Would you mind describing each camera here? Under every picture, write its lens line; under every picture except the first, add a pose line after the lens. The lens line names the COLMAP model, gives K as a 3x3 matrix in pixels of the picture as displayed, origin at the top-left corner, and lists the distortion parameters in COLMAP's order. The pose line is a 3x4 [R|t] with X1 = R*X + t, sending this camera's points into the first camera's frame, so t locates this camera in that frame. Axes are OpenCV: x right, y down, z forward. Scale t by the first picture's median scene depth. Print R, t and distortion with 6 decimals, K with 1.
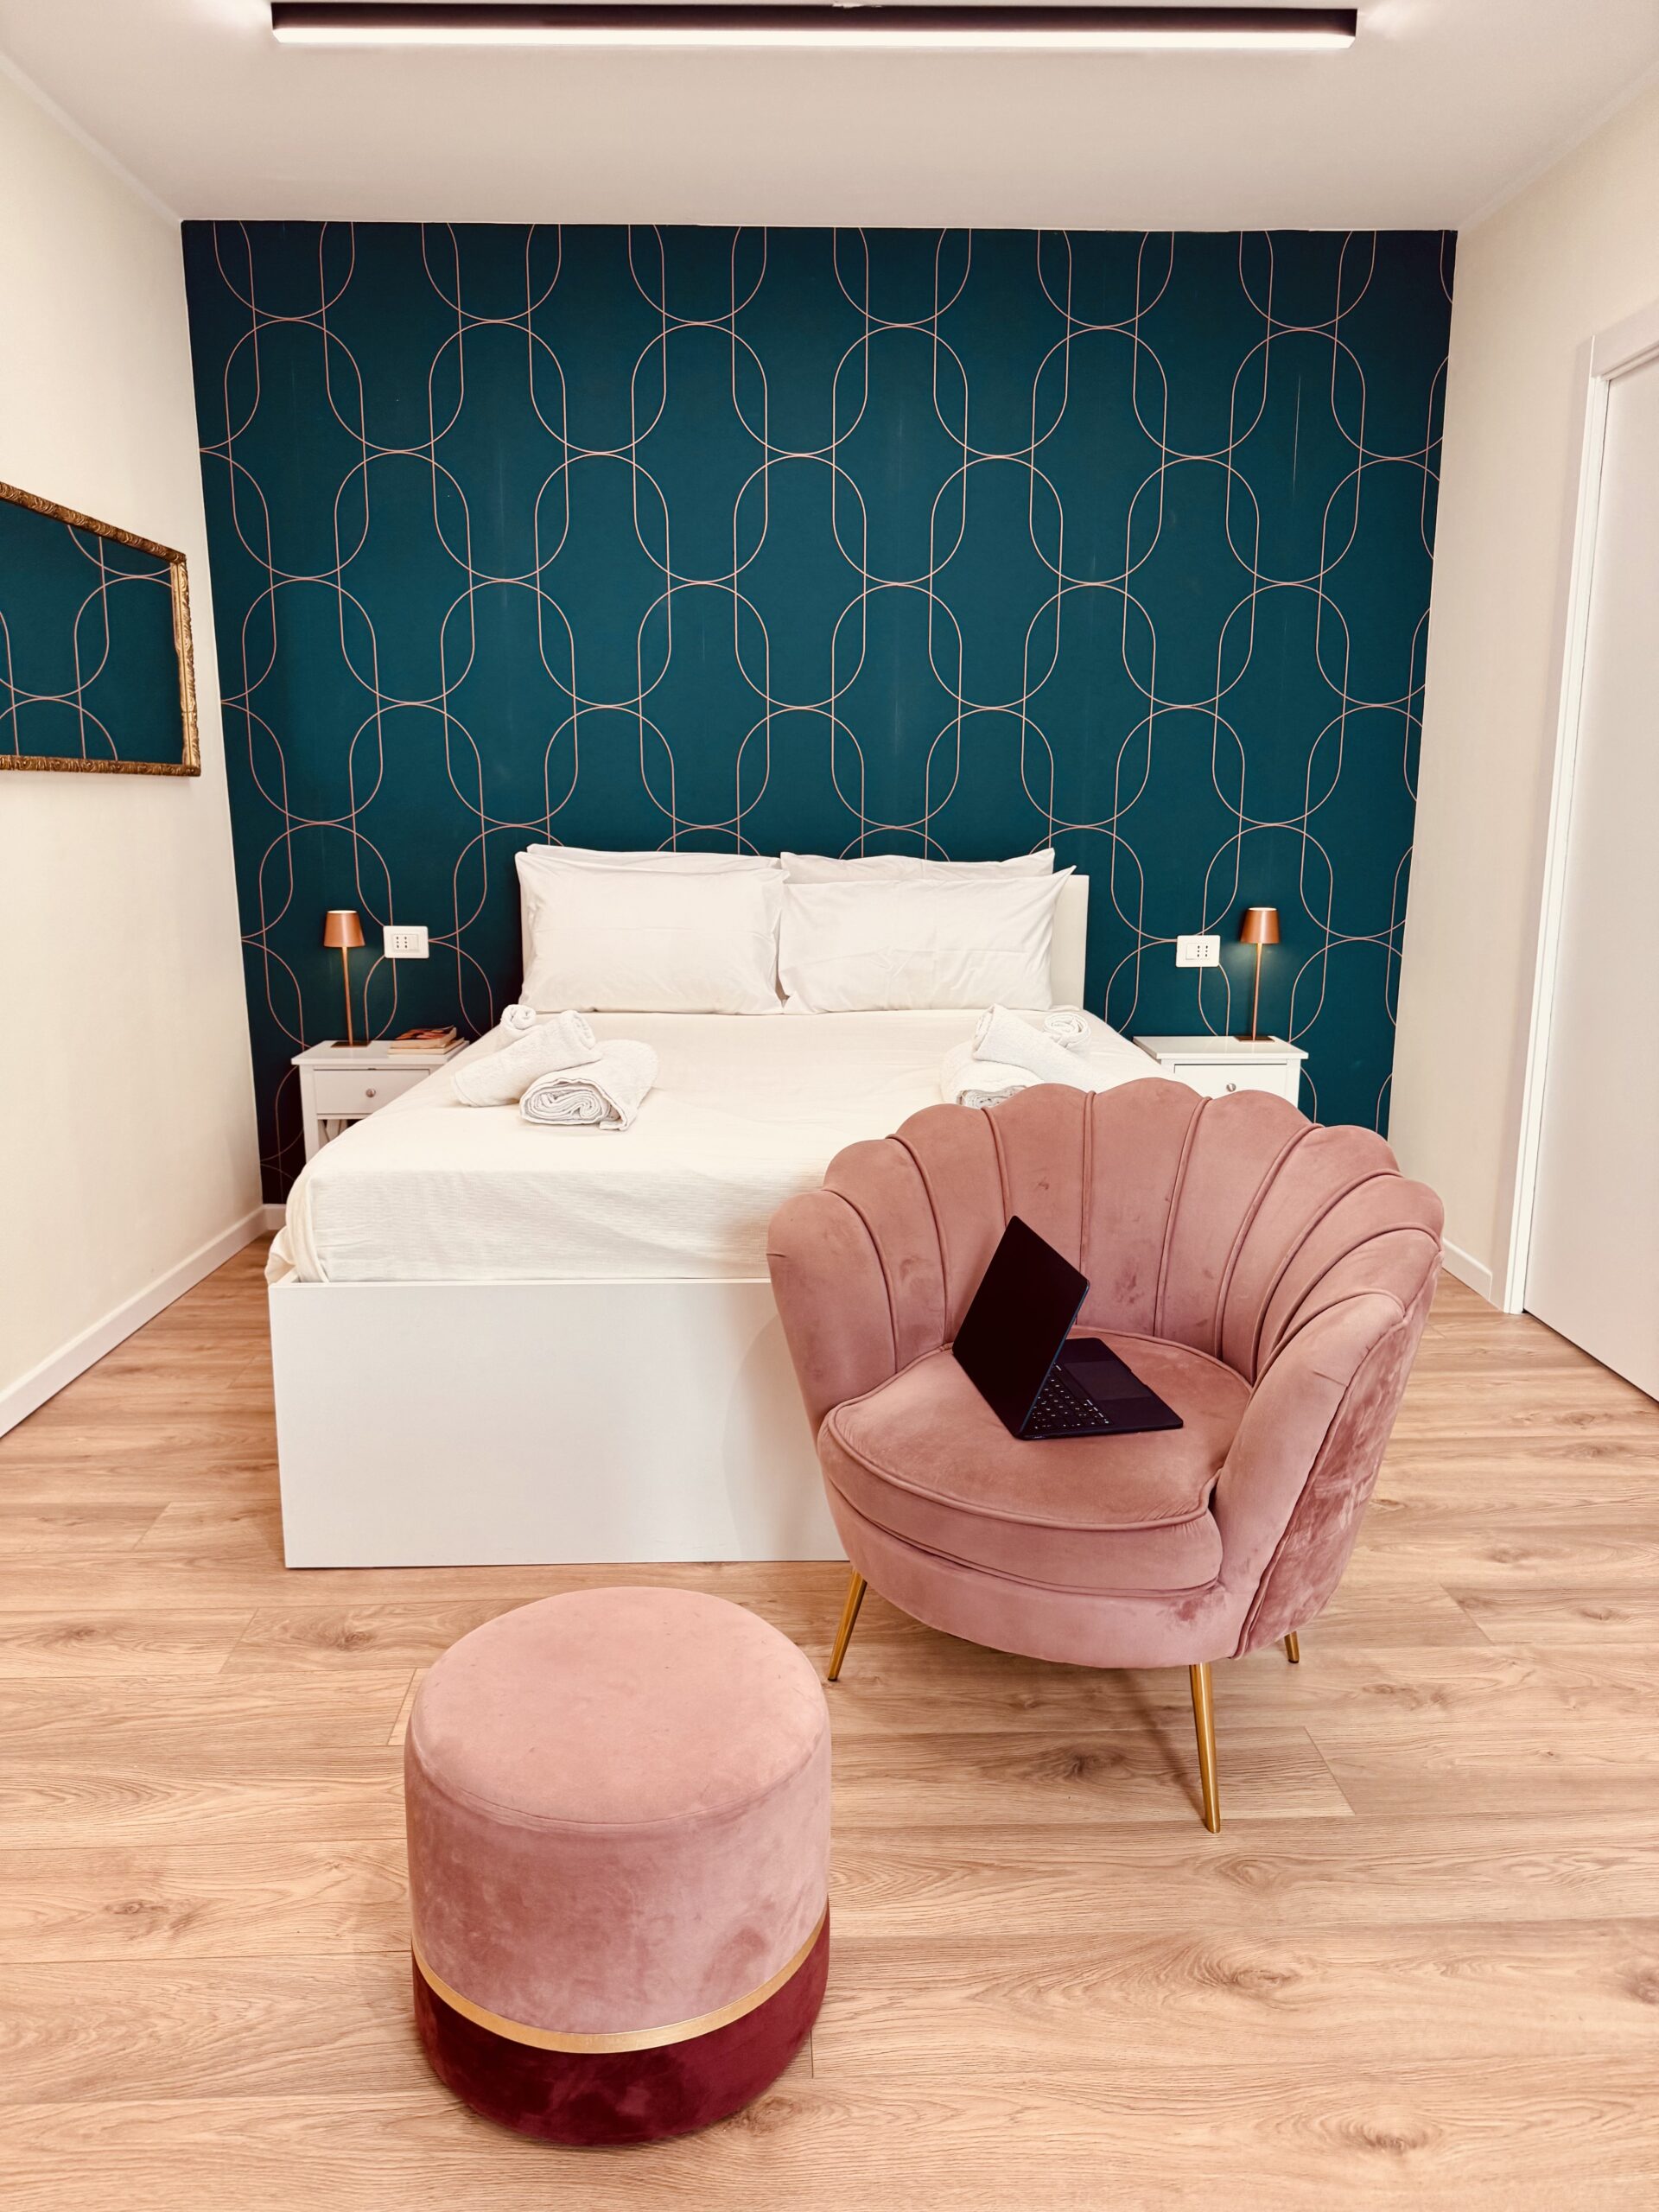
lens RADIAL K [[1549.8, 0, 803.9], [0, 1549.8, 1118.6], [0, 0, 1]] dist [0.042624, -0.046909]
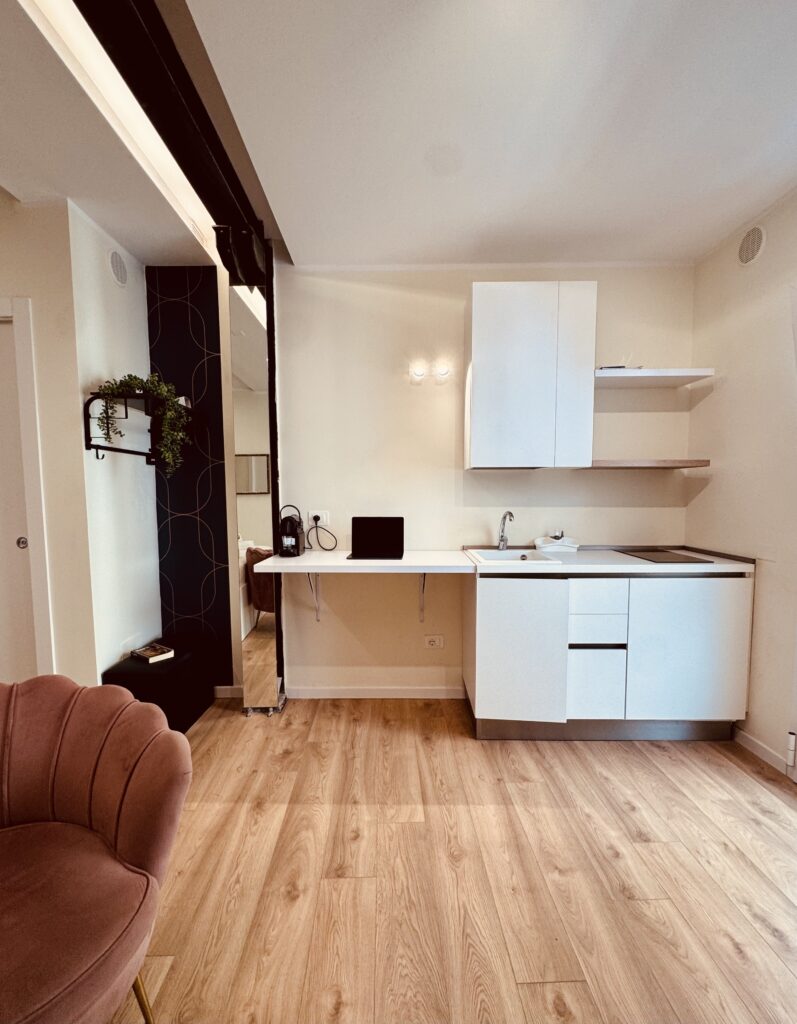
lens RADIAL K [[498.8, 0, 399.3], [0, 498.8, 517.3], [0, 0, 1]] dist [0.038194, -0.001126]
pose [[0.007479, -0.040716, 0.999143, -0.221045], [0.208078, 0.977363, 0.038271, -0.082246], [-0.978084, 0.207613, 0.015782, 0.328307]]
